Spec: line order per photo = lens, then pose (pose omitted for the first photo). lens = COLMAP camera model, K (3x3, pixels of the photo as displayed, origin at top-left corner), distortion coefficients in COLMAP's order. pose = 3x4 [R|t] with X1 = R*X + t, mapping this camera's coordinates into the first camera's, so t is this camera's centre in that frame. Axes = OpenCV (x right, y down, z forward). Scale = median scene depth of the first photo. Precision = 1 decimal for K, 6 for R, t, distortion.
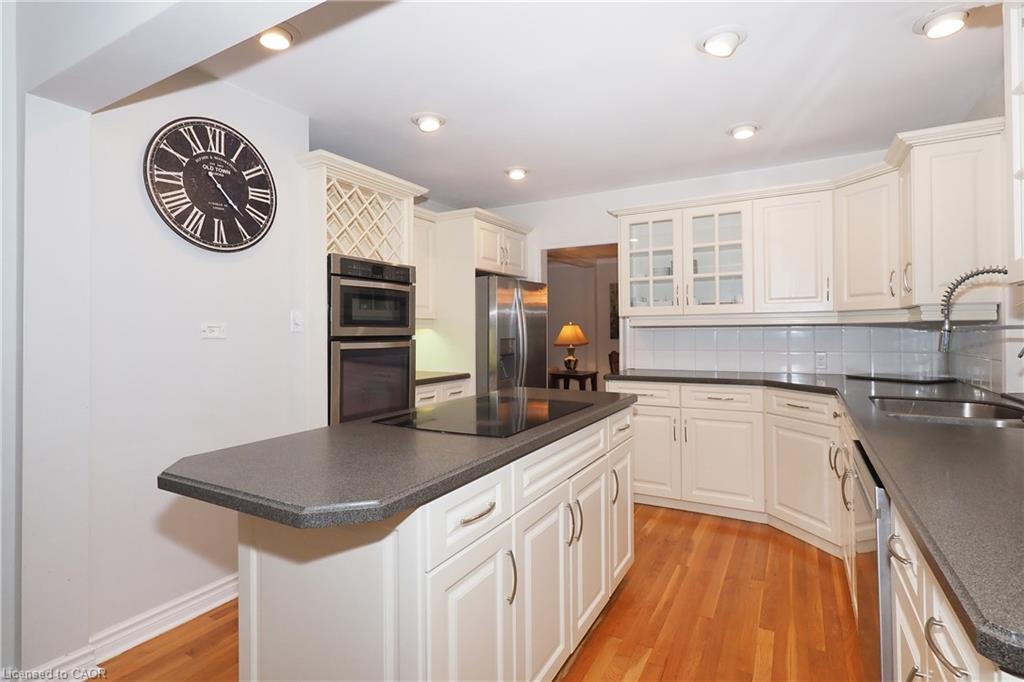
lens RADIAL K [[497.4, 0, 494.2], [0, 497.4, 328.7], [0, 0, 1]] dist [-0.001950, -0.000345]
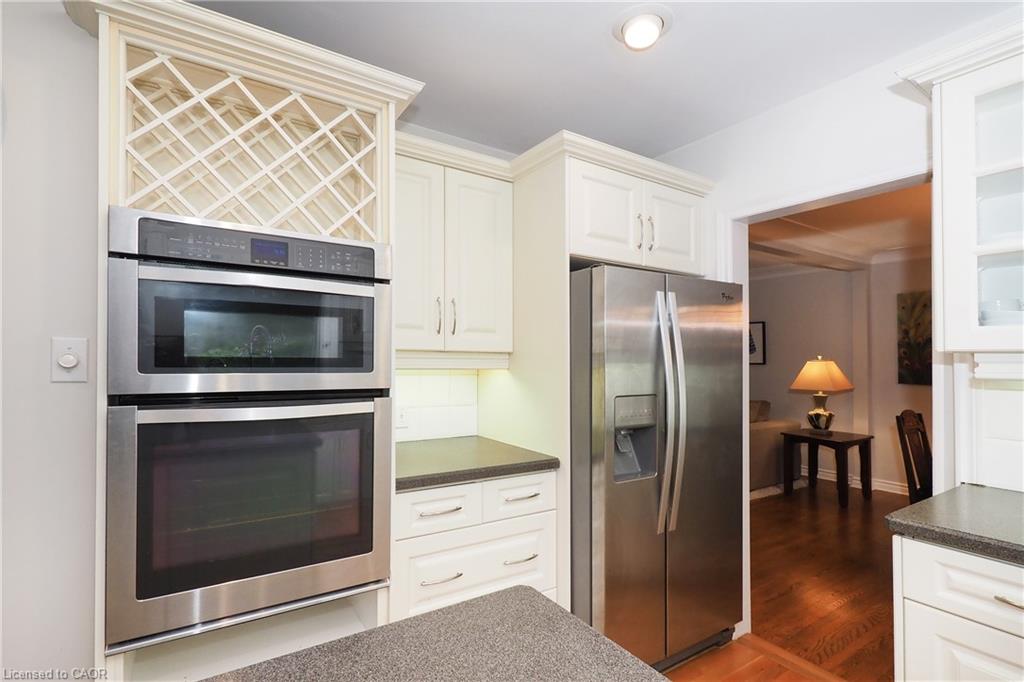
lens RADIAL K [[473.3, 0, 476.9], [0, 473.3, 344.3], [0, 0, 1]] dist [0.001646, 0.000038]
pose [[0.882934, -0.000570, -0.469496, 0.094869], [-0.012763, 0.999601, -0.025215, -0.013812], [0.469323, 0.028256, 0.882574, 0.468220]]
